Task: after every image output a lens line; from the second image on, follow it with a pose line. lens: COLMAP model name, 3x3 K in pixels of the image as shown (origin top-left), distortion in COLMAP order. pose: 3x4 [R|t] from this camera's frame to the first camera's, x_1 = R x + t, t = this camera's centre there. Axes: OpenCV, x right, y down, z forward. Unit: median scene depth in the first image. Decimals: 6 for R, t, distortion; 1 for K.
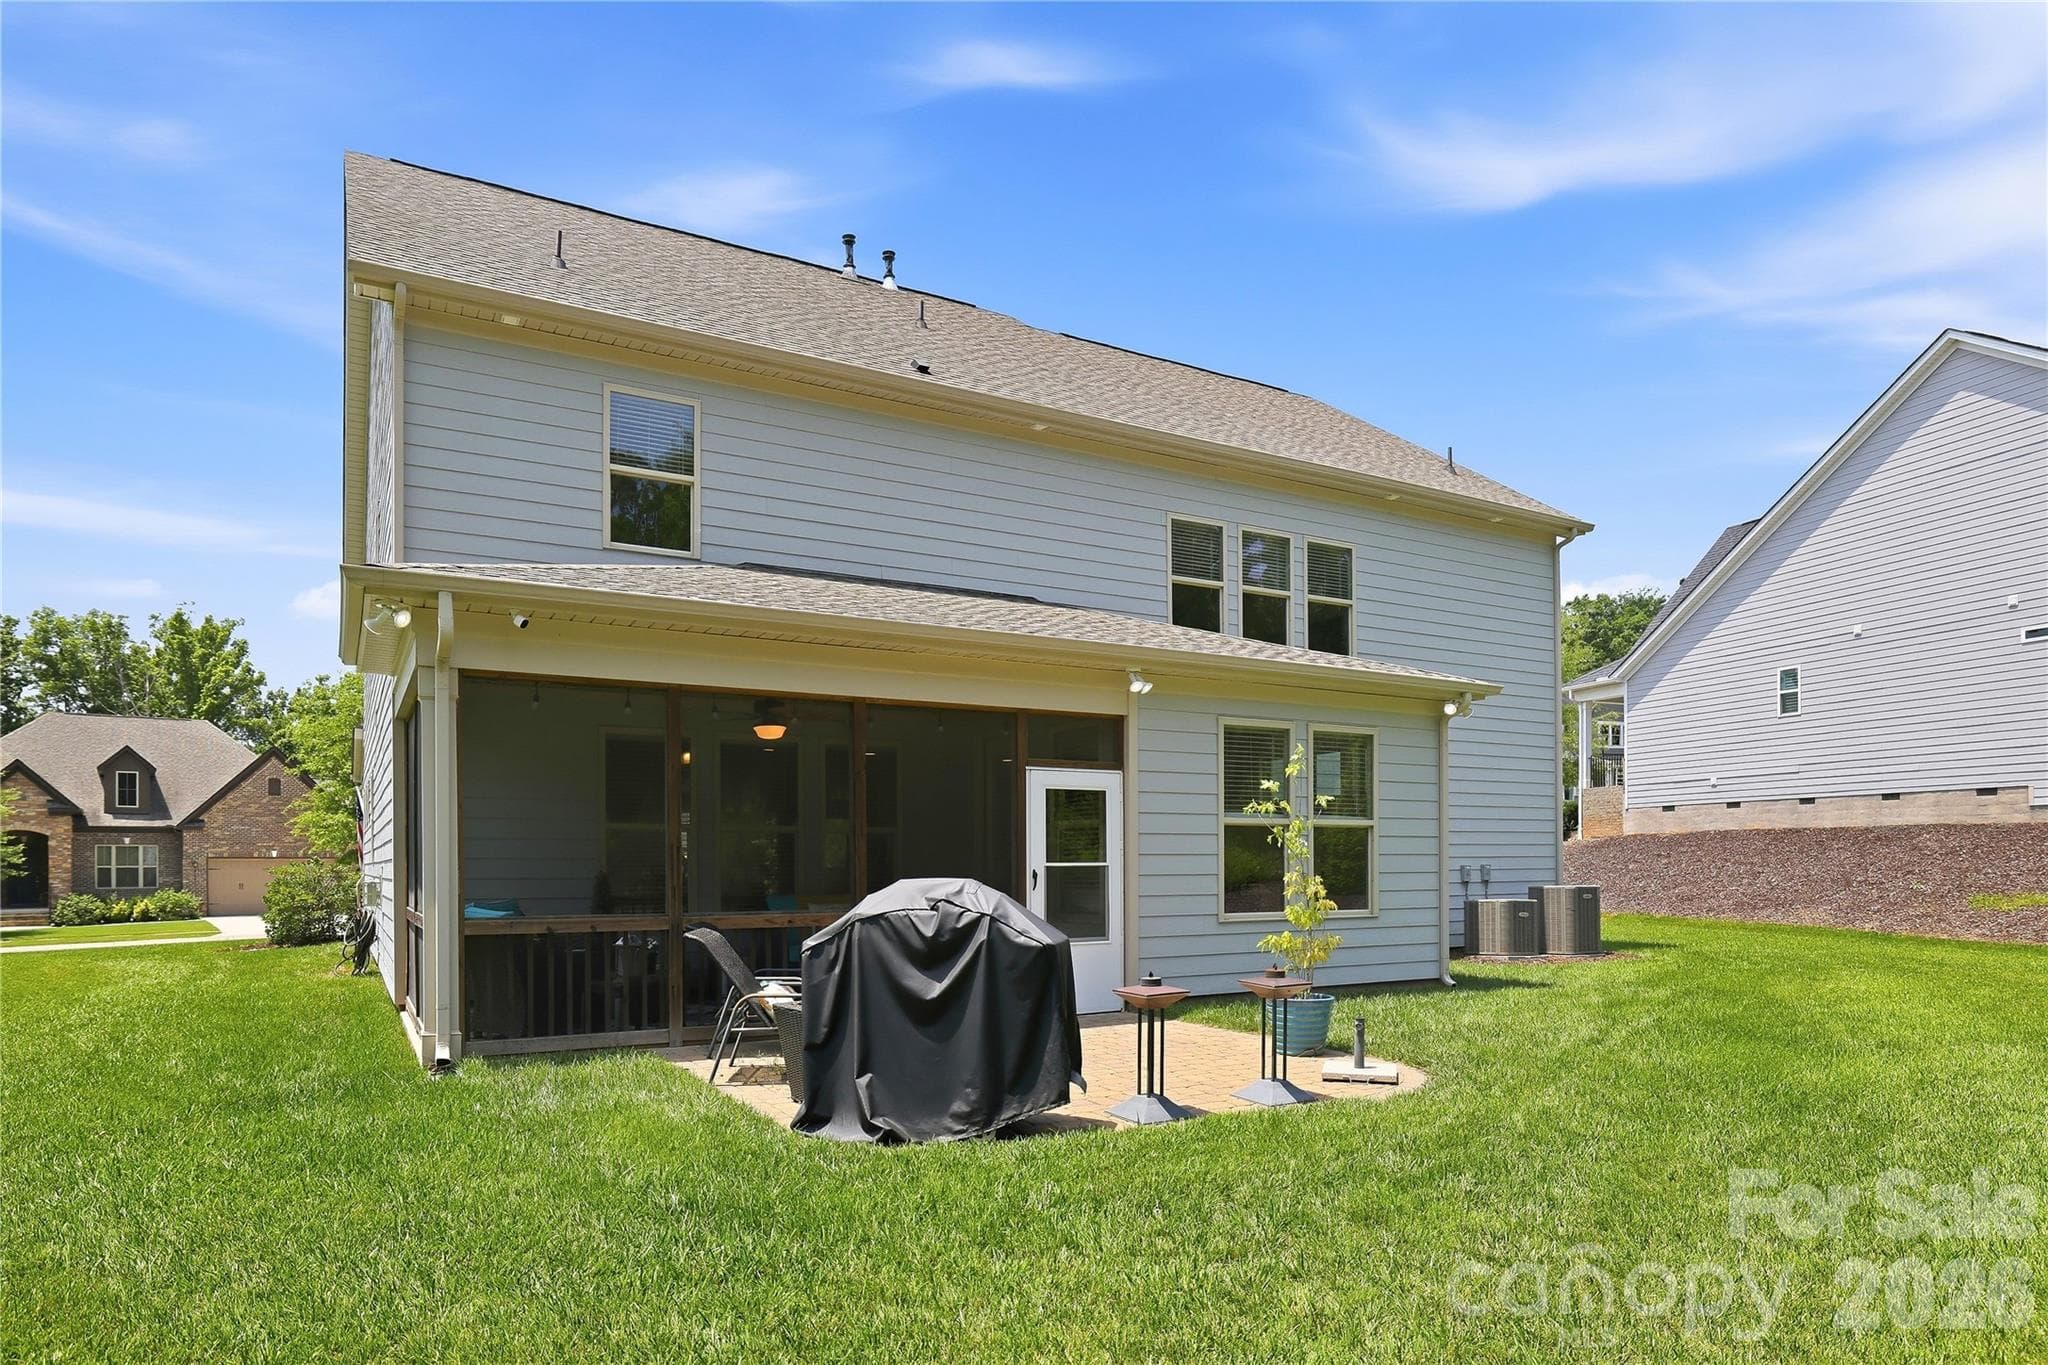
lens RADIAL K [[1143.7, 0, 979.8], [0, 1143.7, 863.7], [0, 0, 1]] dist [-0.031043, 0.016855]
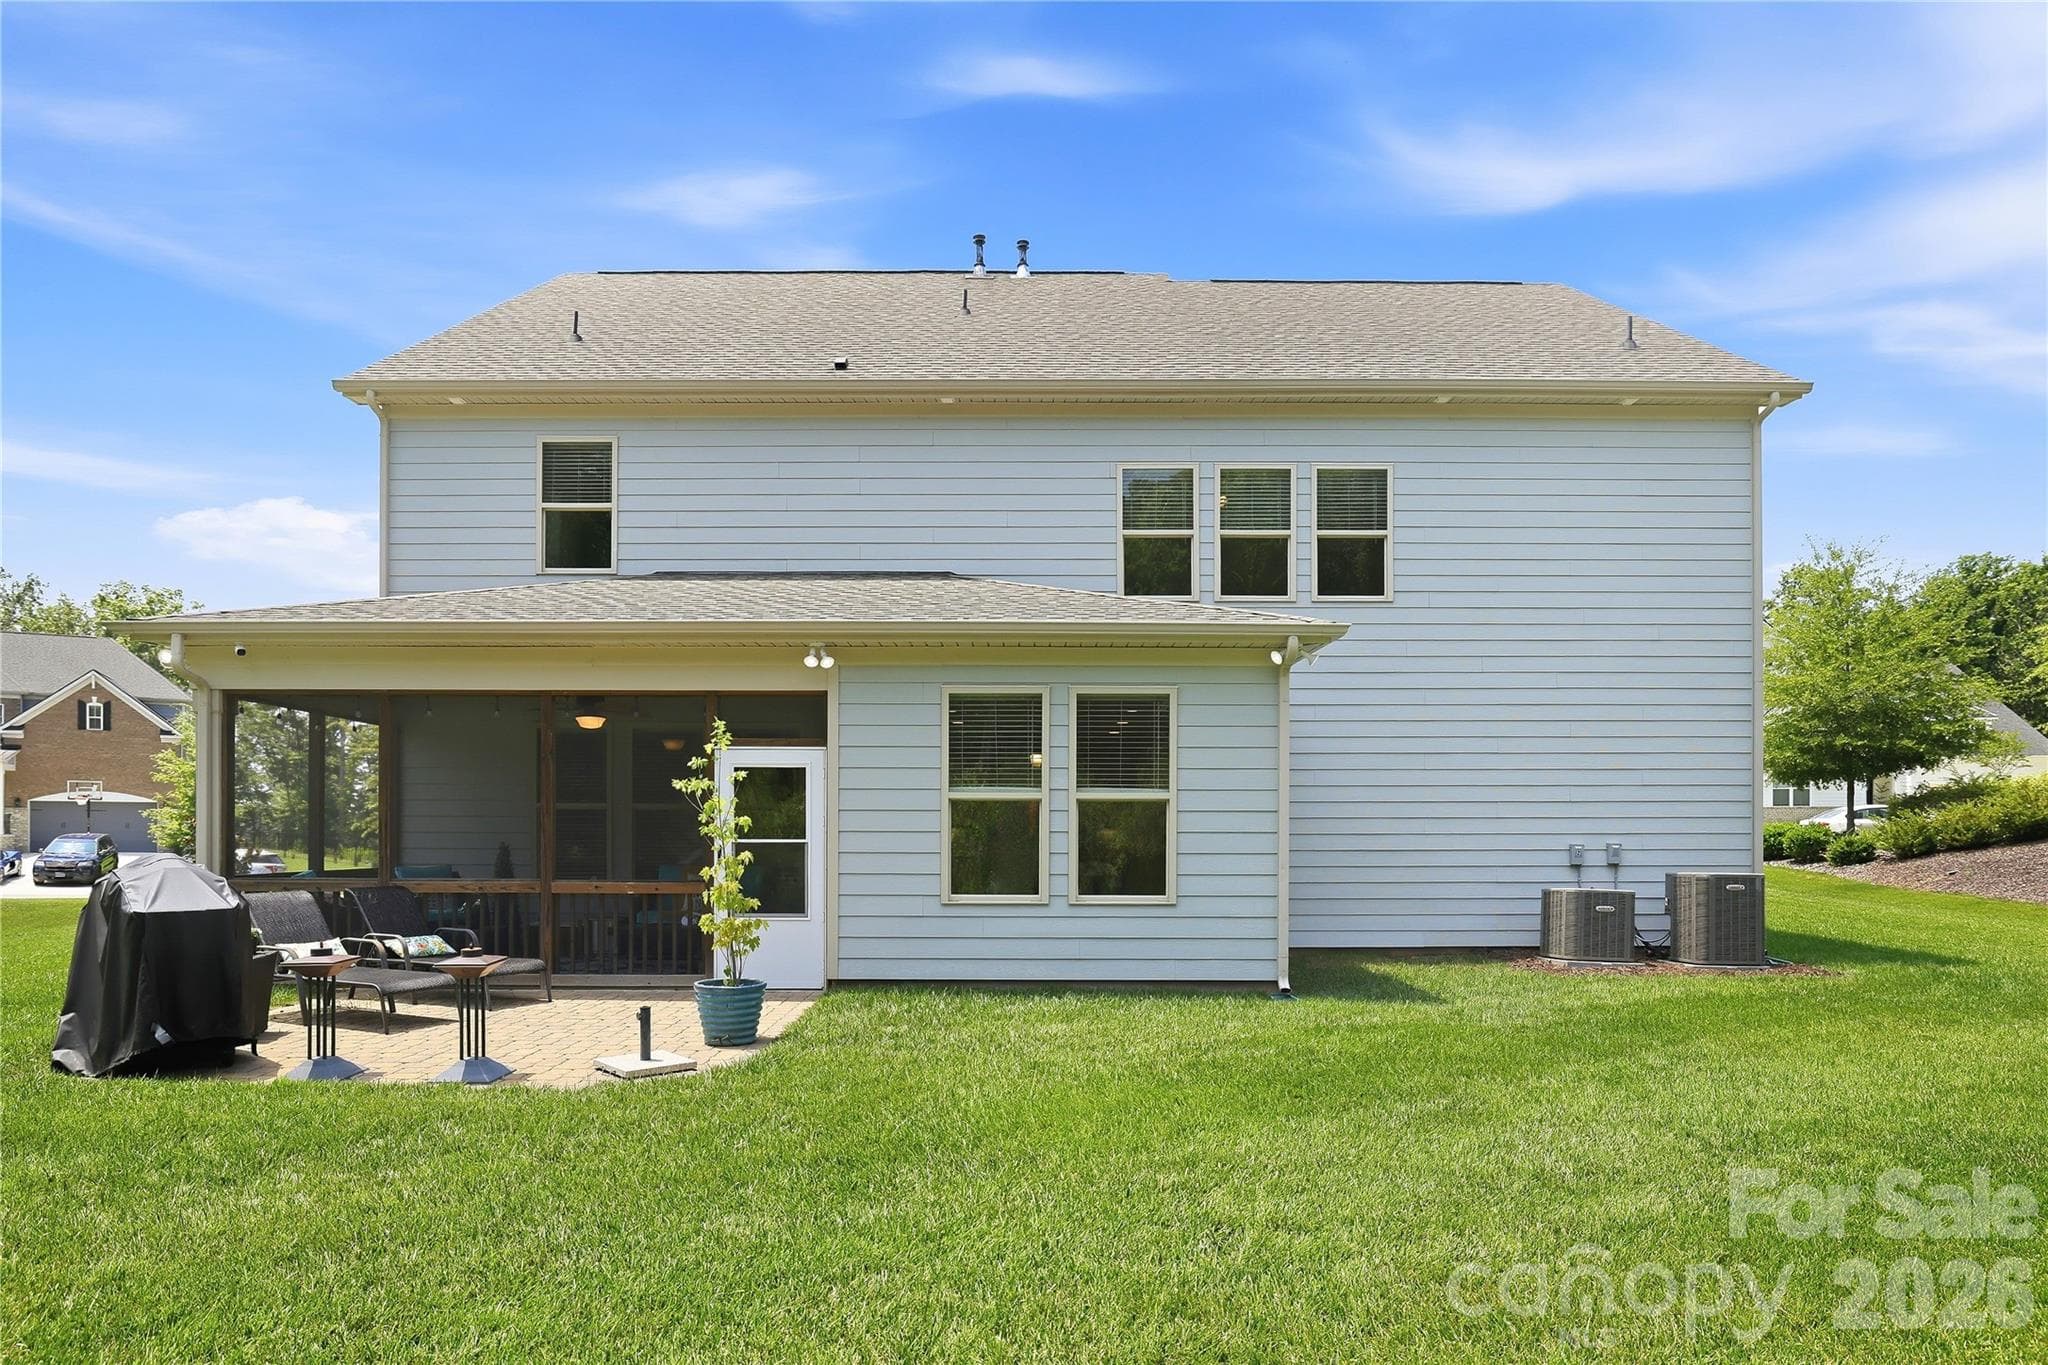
lens RADIAL K [[1104.8, 0, 1018.4], [0, 1104.8, 833.7], [0, 0, 1]] dist [-0.043444, 0.033205]
pose [[0.885145, 0.005437, -0.465283, 0.616548], [-0.005476, 0.999984, 0.001268, -0.006860], [0.465282, 0.001425, 0.885161, 0.199565]]
